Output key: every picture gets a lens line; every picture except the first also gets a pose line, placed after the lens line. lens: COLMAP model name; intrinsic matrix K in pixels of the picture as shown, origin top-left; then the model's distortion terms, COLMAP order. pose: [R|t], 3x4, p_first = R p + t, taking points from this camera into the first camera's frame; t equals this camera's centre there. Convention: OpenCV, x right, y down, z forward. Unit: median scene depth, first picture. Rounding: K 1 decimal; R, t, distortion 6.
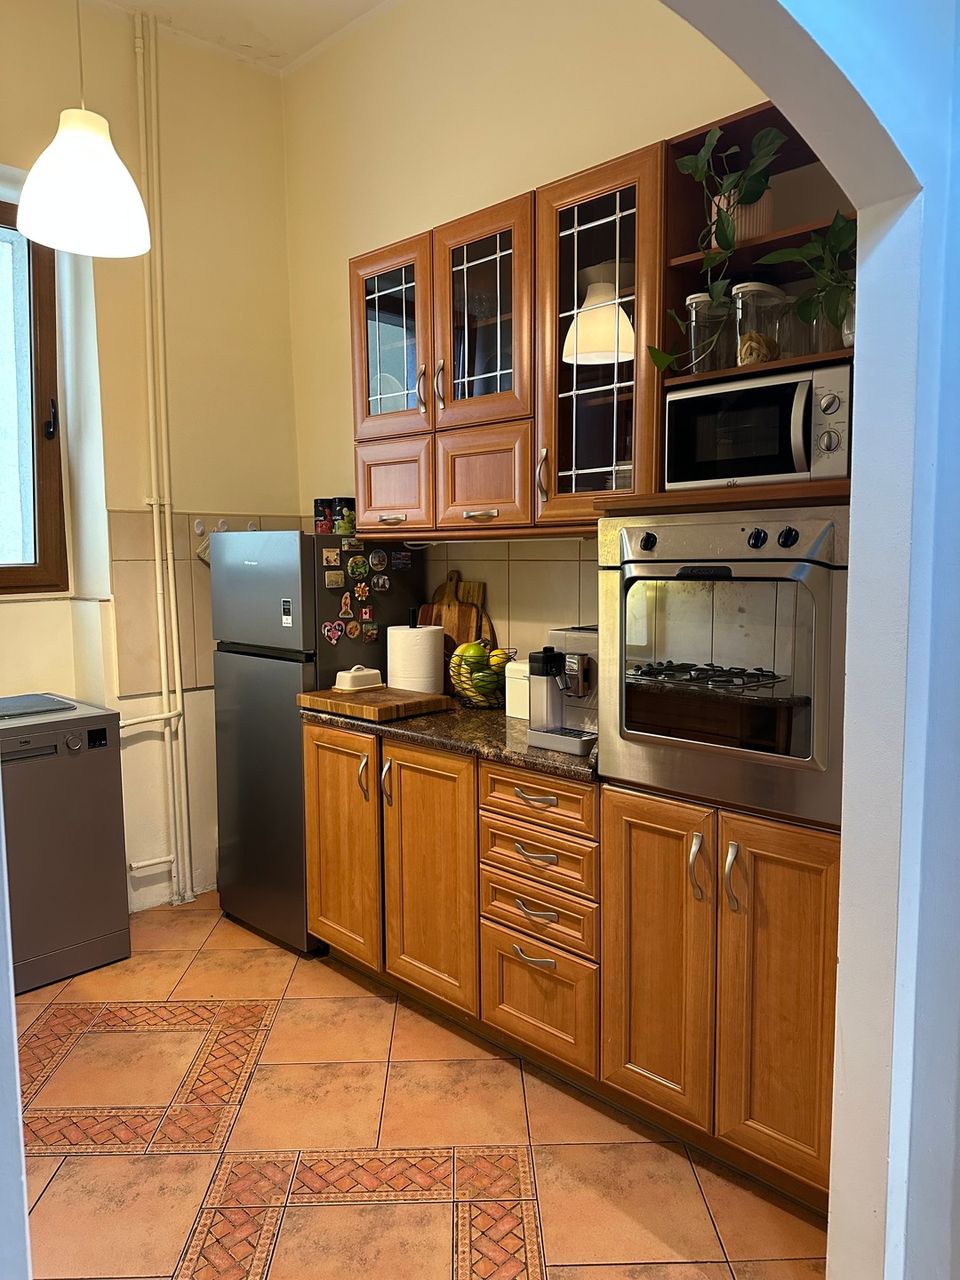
lens RADIAL K [[897.9, 0, 484.6], [0, 897.9, 647.5], [0, 0, 1]] dist [0.064629, -0.088455]
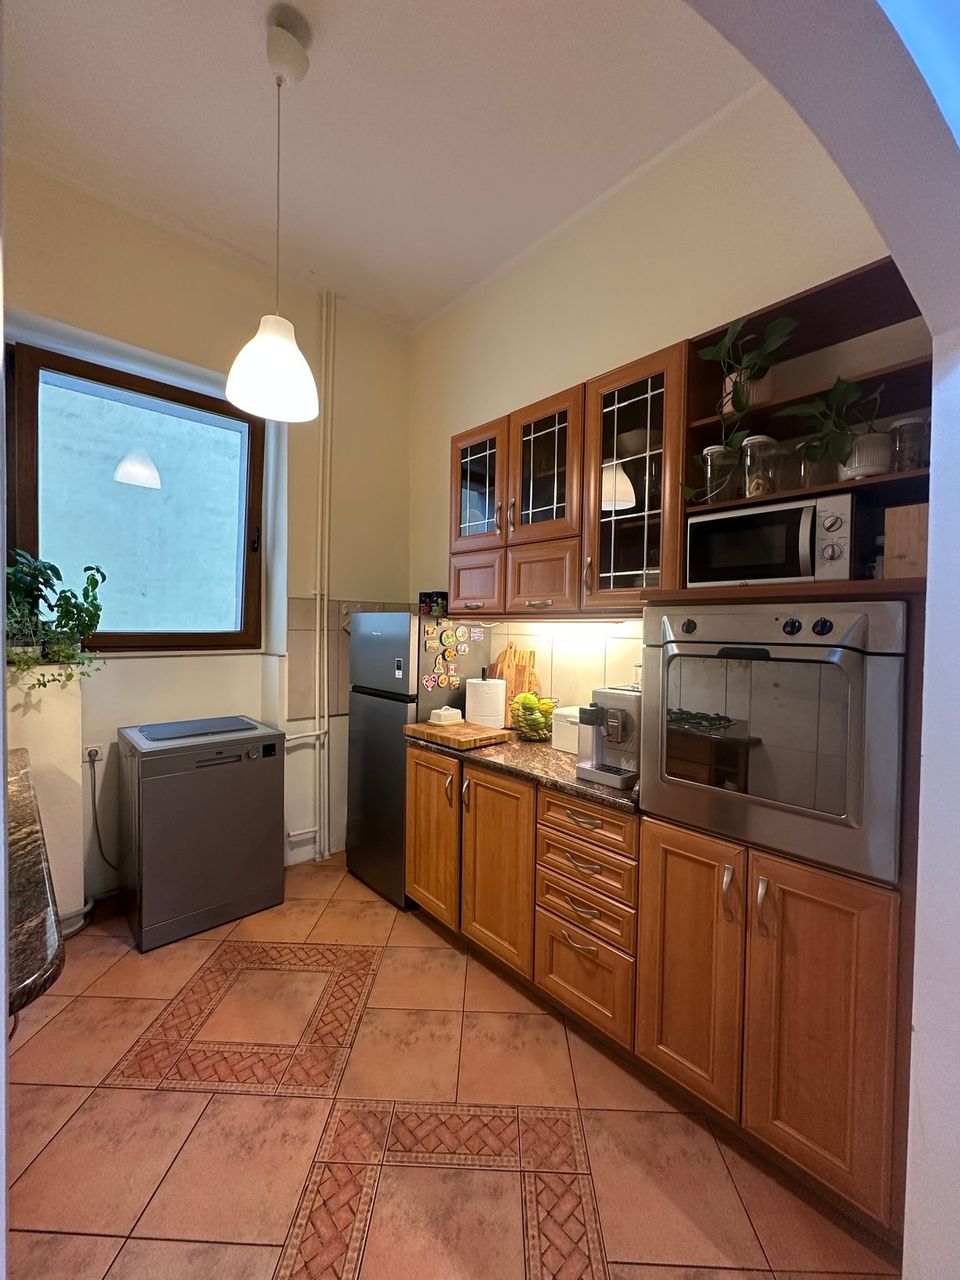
lens RADIAL K [[513.0, 0, 481.2], [0, 513.0, 638.6], [0, 0, 1]] dist [-0.004980, 0.000571]
pose [[0.998328, 0.025886, -0.051681, -0.055983], [-0.030200, 0.995965, -0.084511, -0.024775], [0.049285, 0.085930, 0.995081, 0.213961]]
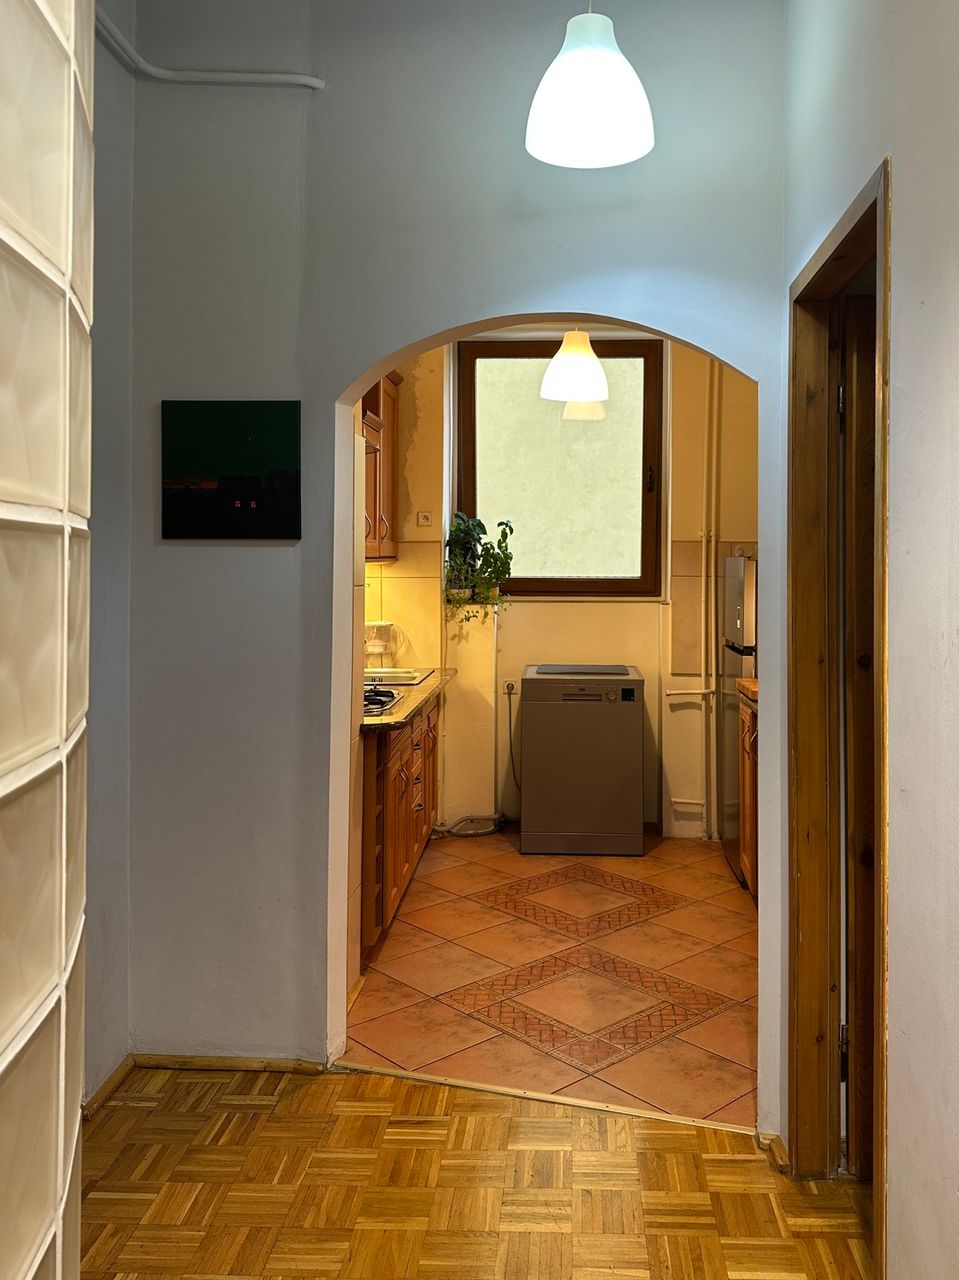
lens RADIAL K [[1049.8, 0, 532.7], [0, 1049.8, 542.4], [0, 0, 1]] dist [0.053279, -0.002469]
pose [[0.669646, 0.002337, -0.742677, 0.914189], [-0.095135, 0.992027, -0.082658, 0.011616], [0.736562, 0.126006, 0.664529, -0.357046]]
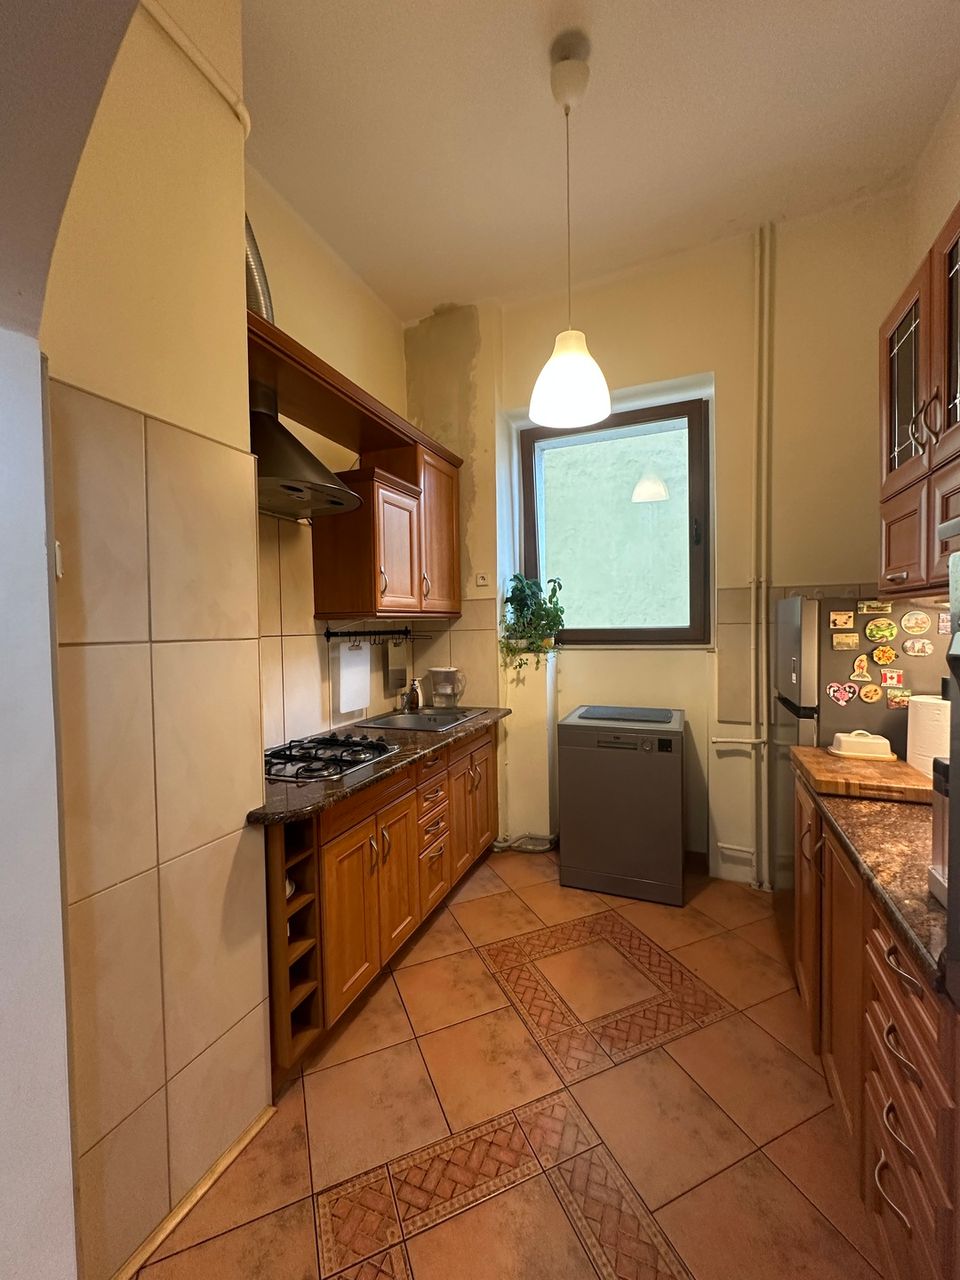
lens RADIAL K [[513.0, 0, 478.0], [0, 513.0, 639.3], [0, 0, 1]] dist [-0.004980, 0.000571]
pose [[0.365472, 0.029011, -0.930370, 0.274751], [-0.089511, 0.995977, -0.004106, -0.048340], [0.926508, 0.084779, 0.366599, 0.495295]]
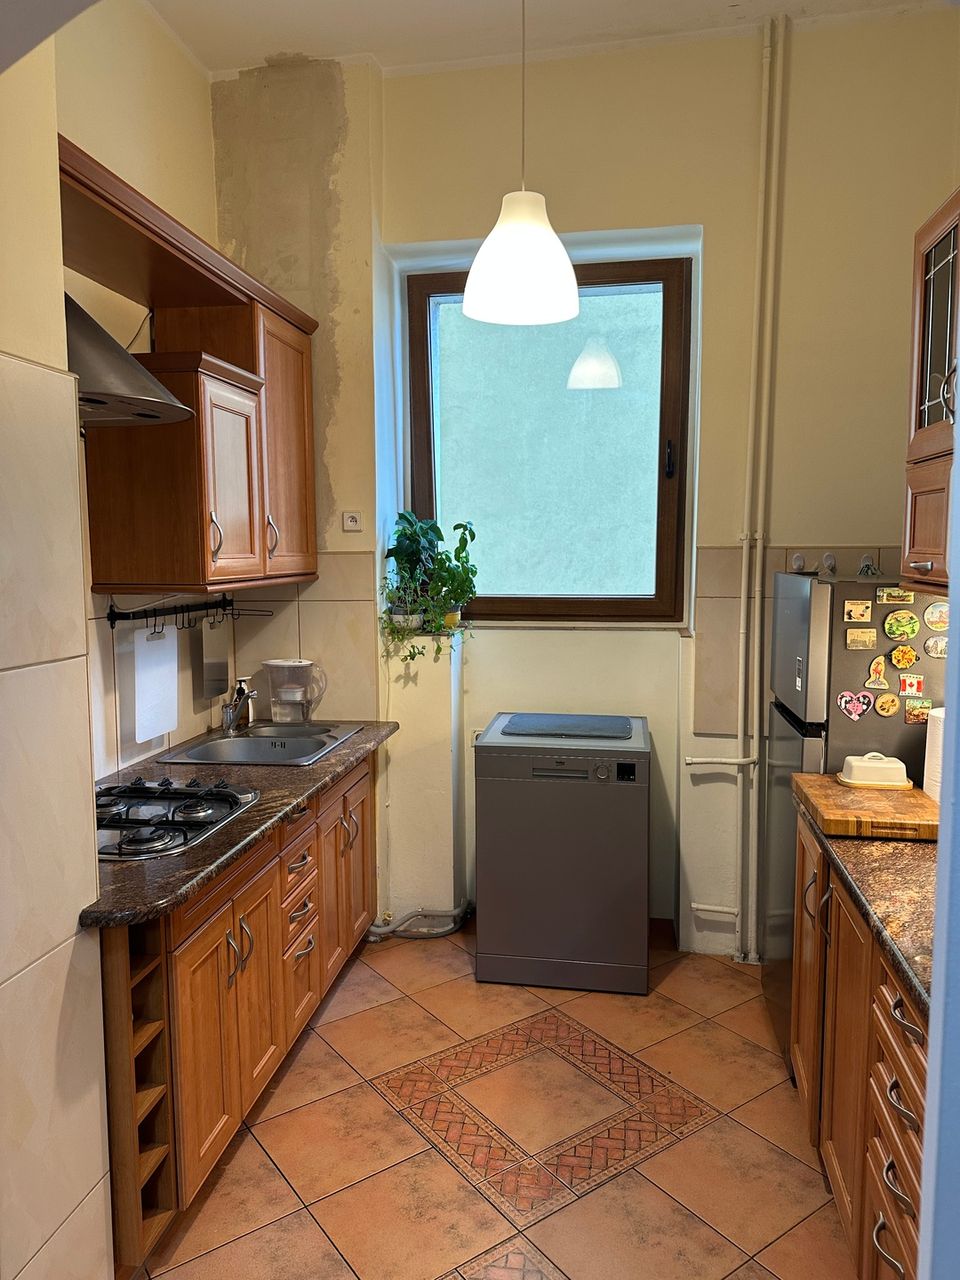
lens RADIAL K [[897.9, 0, 472.0], [0, 897.9, 635.1], [0, 0, 1]] dist [0.064629, -0.088455]
pose [[0.562240, 0.087178, -0.822366, 0.371193], [-0.092909, 0.994791, 0.041936, -0.100662], [0.821738, 0.052827, 0.567411, 0.323805]]
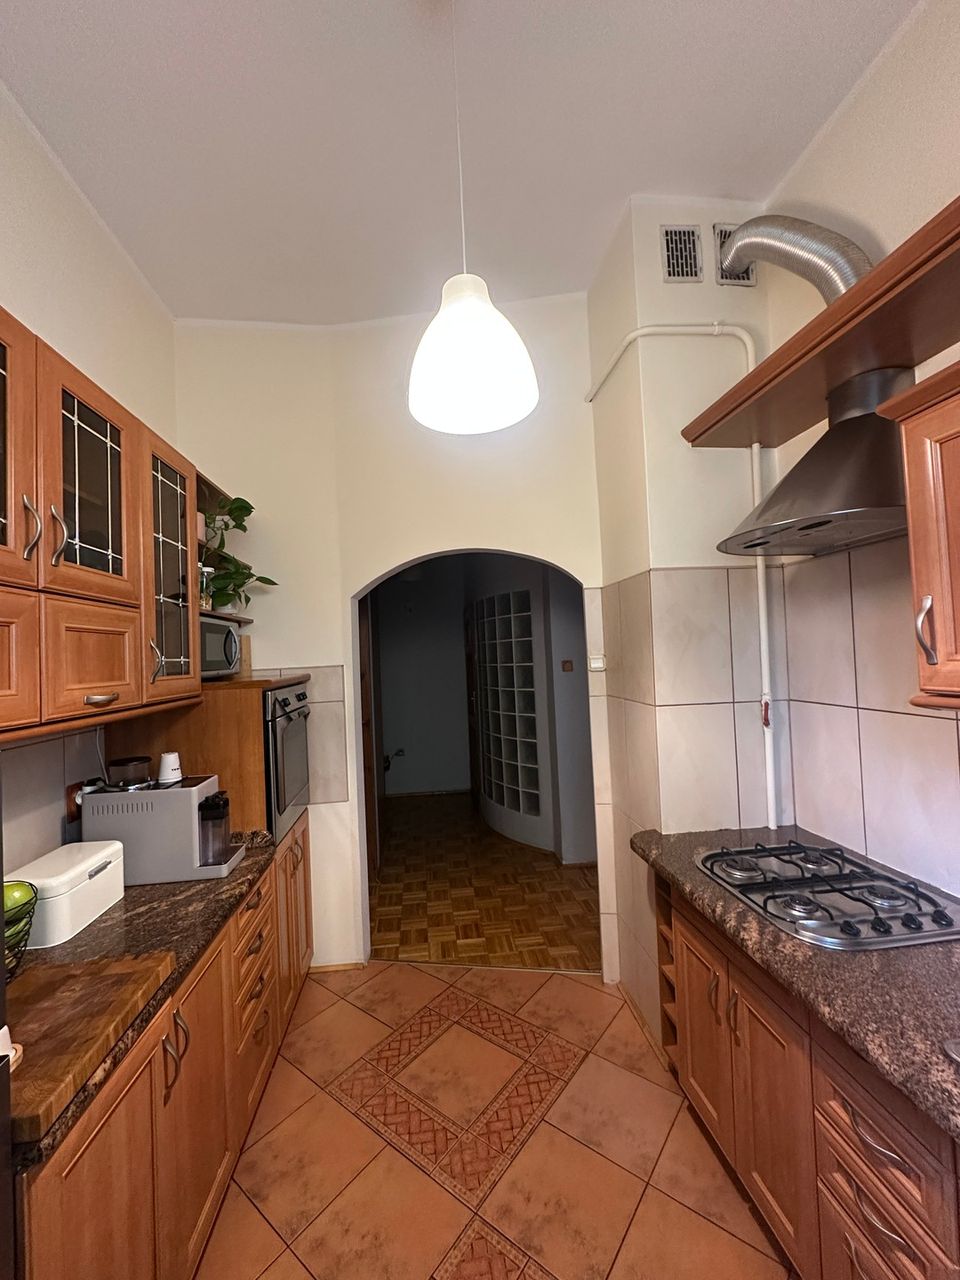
lens RADIAL K [[513.0, 0, 483.0], [0, 513.0, 644.7], [0, 0, 1]] dist [-0.004980, 0.000571]
pose [[-0.775732, 0.053294, 0.628808, -0.665536], [0.117089, 0.991281, 0.060433, -0.203570], [-0.620105, 0.120506, -0.775208, 1.244911]]
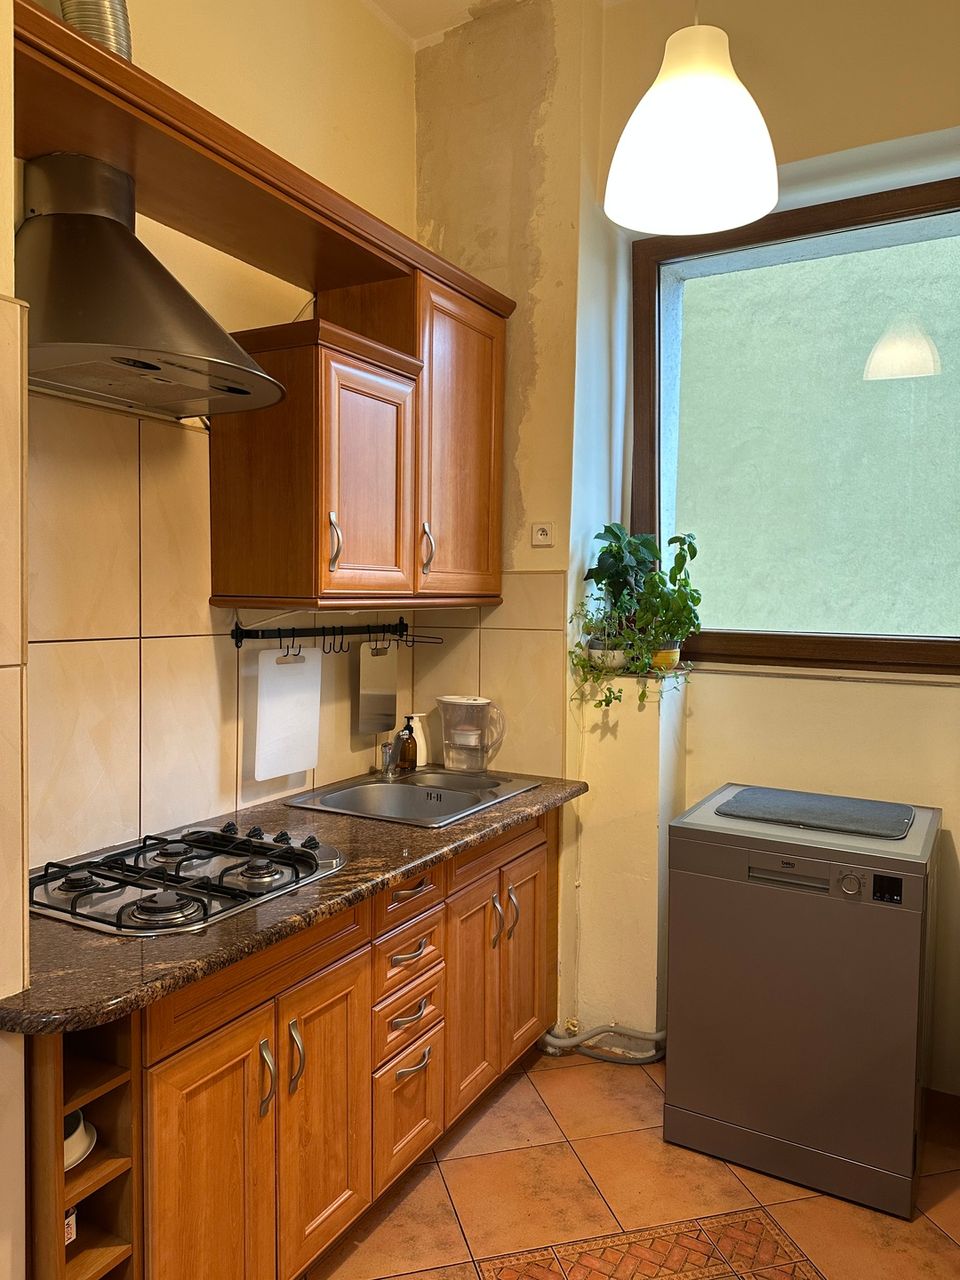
lens RADIAL K [[897.9, 0, 472.6], [0, 897.9, 632.7], [0, 0, 1]] dist [0.064629, -0.088455]
pose [[0.238382, 0.057928, -0.969442, 0.211161], [-0.124346, 0.991824, 0.028690, -0.096720], [0.963178, 0.113707, 0.243636, 0.600968]]
